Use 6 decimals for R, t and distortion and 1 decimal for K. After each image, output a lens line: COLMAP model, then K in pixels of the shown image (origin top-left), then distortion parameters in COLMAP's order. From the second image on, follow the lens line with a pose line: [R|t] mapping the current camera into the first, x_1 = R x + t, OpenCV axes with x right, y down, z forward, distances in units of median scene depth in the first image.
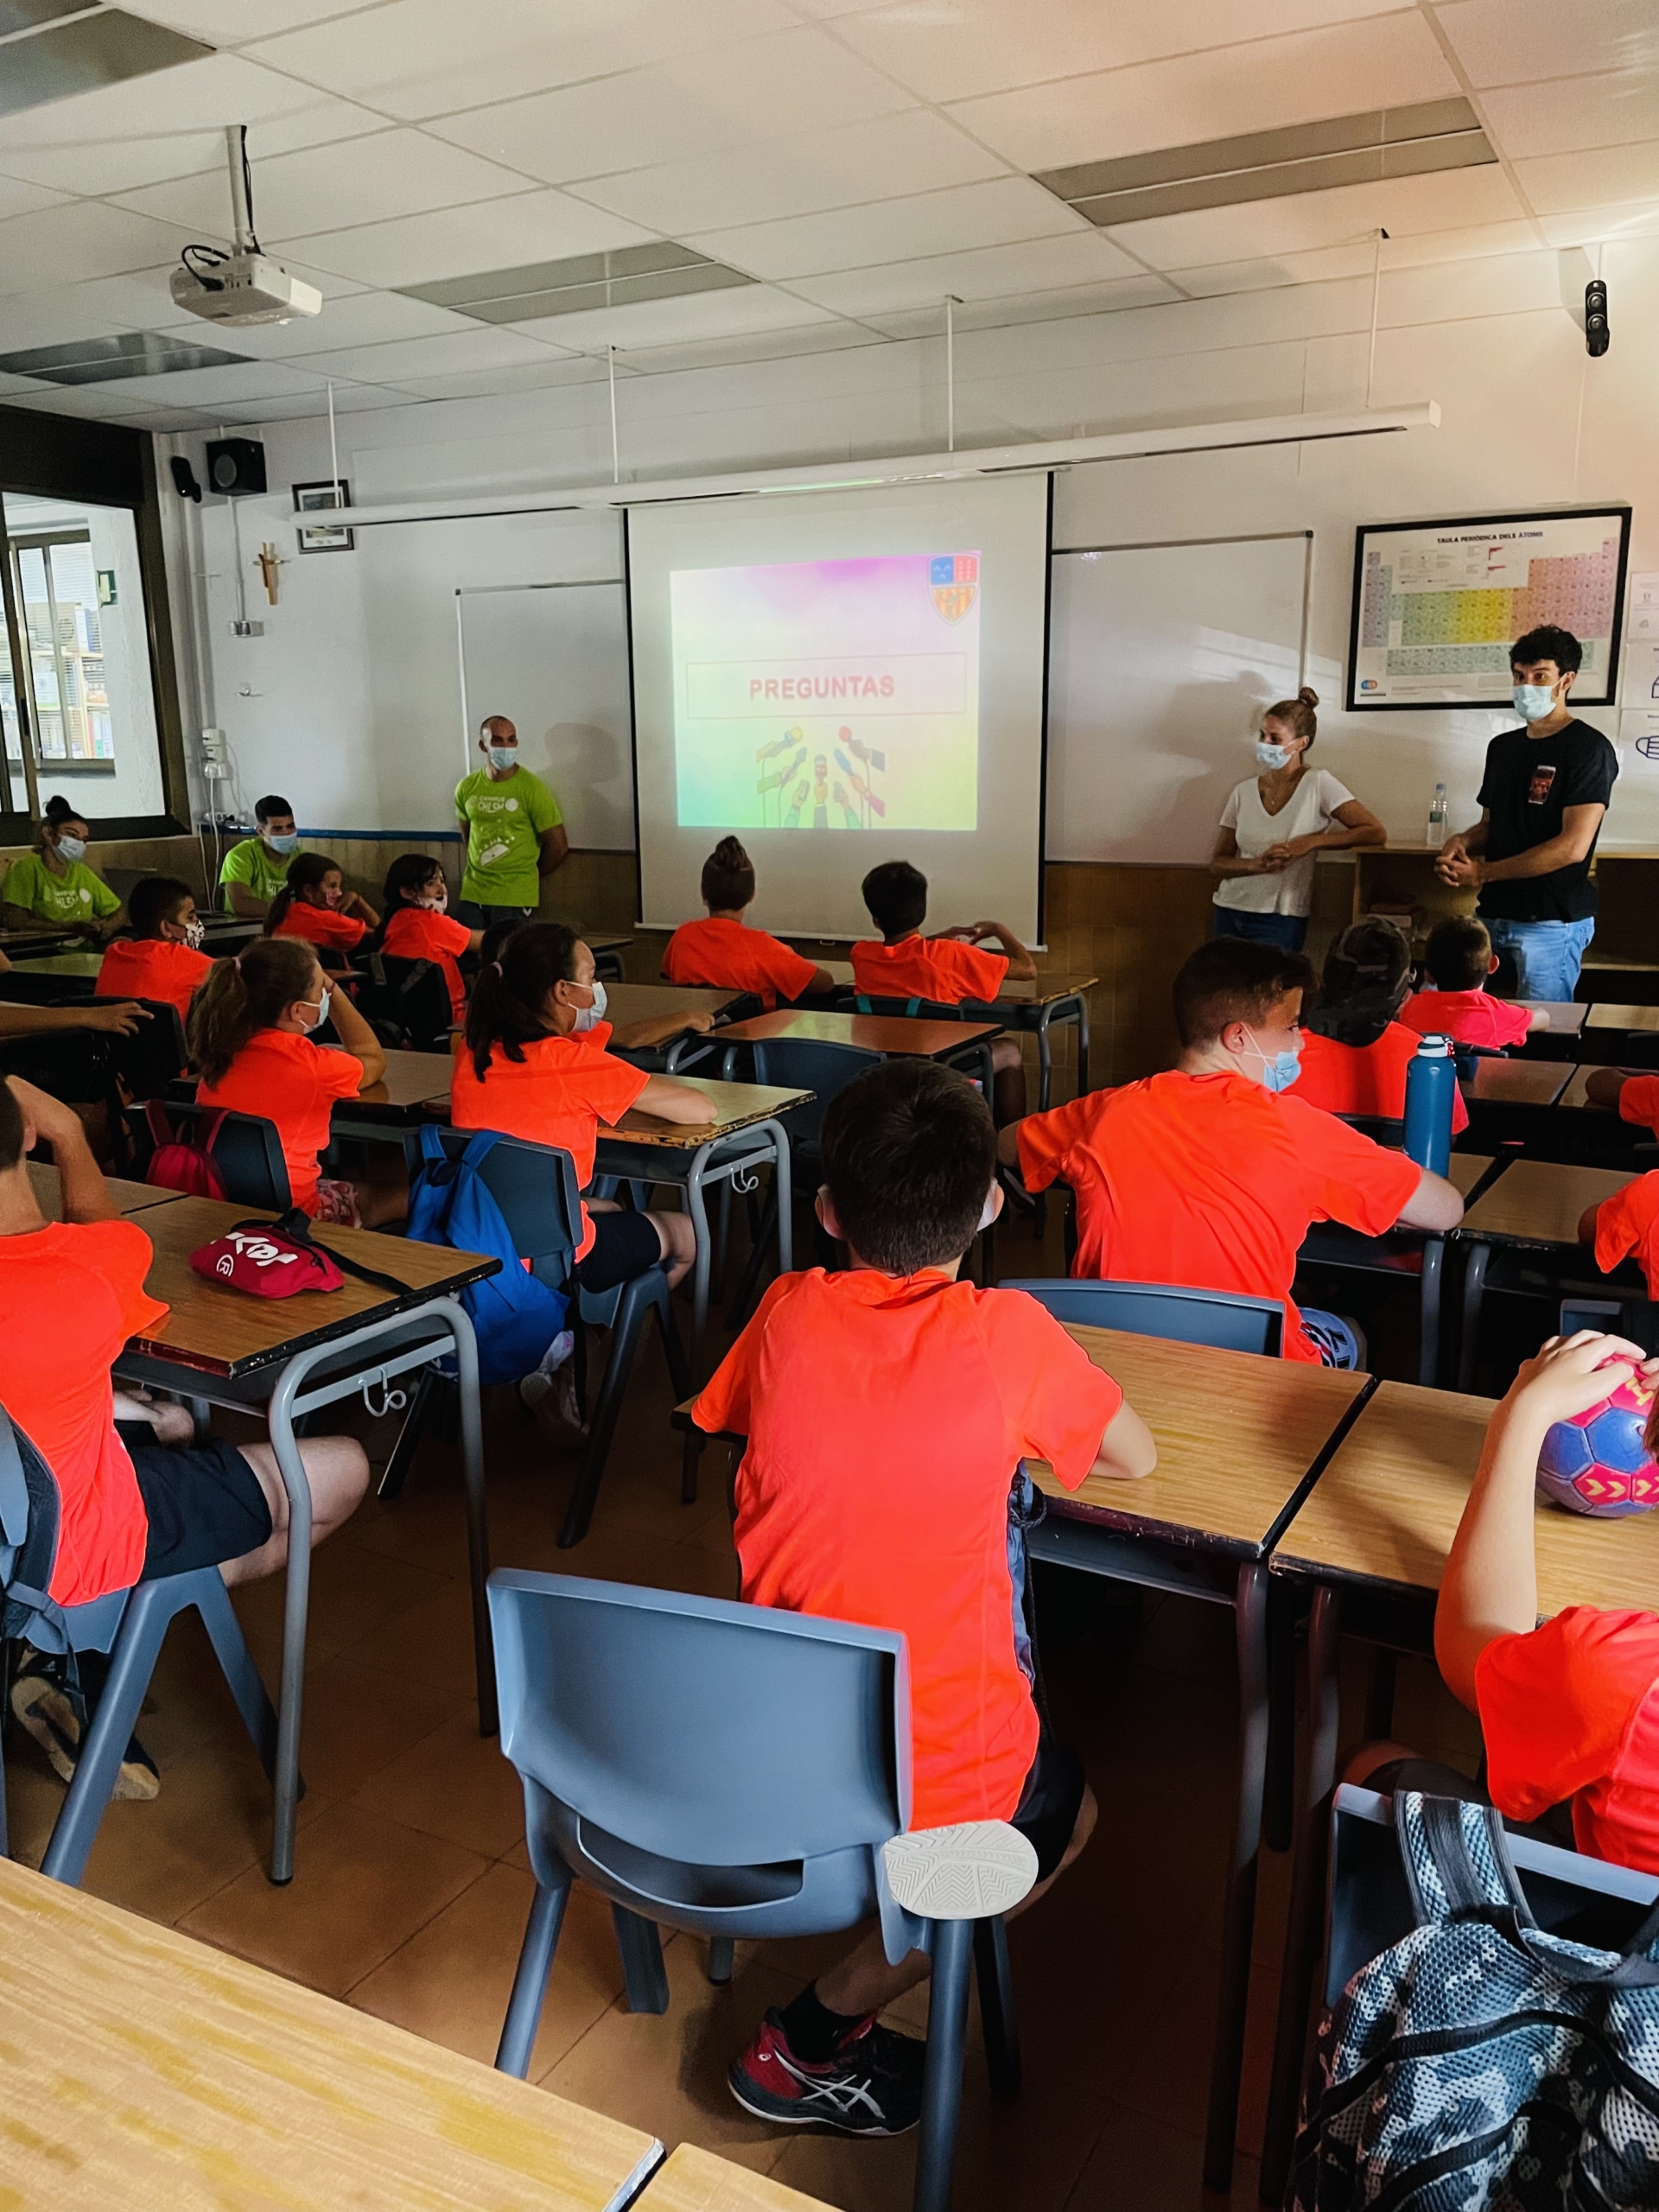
lens RADIAL K [[1688.7, 0, 829.5], [0, 1688.7, 1106.0], [0, 0, 1]] dist [0.063199, -0.121878]
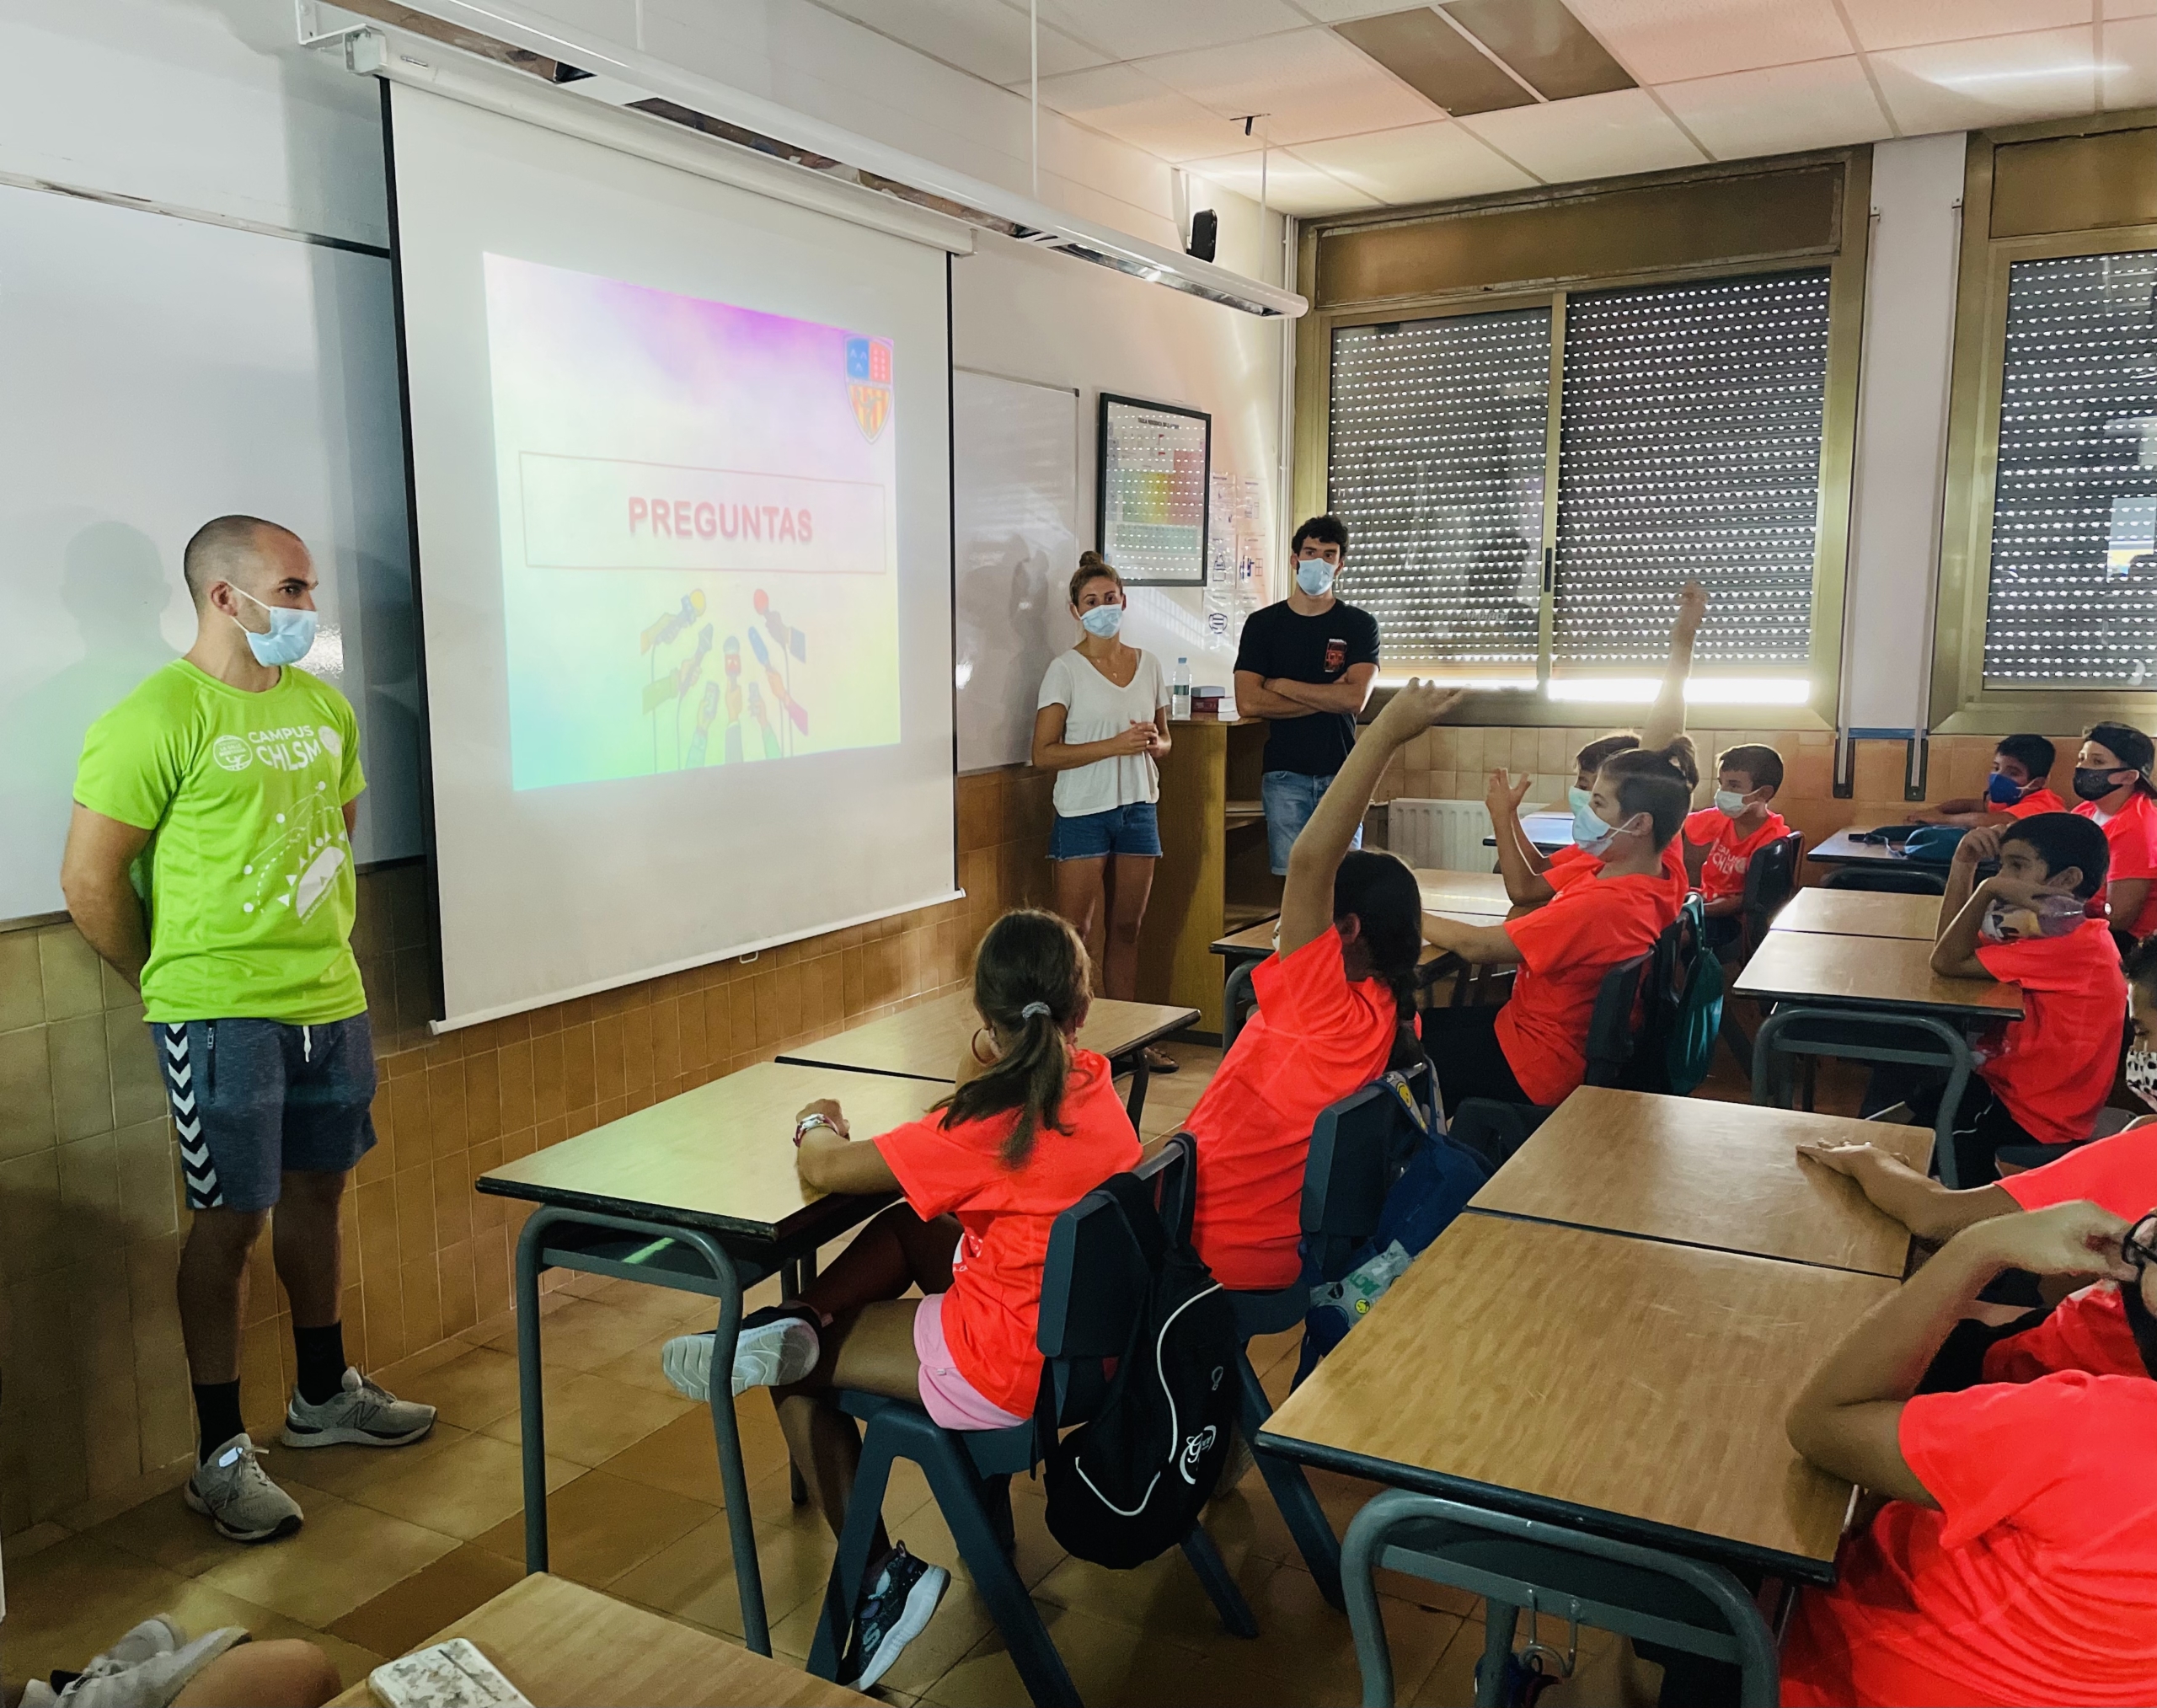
lens RADIAL K [[1798.4, 0, 1071.7], [0, 1798.4, 918.2], [0, 0, 1]] dist [0.001729, -0.013128]
pose [[0.013954, -0.155208, 0.987783, -0.670867], [0.228006, 0.962347, 0.147991, -0.194868], [-0.973560, 0.223155, 0.048817, 0.953916]]
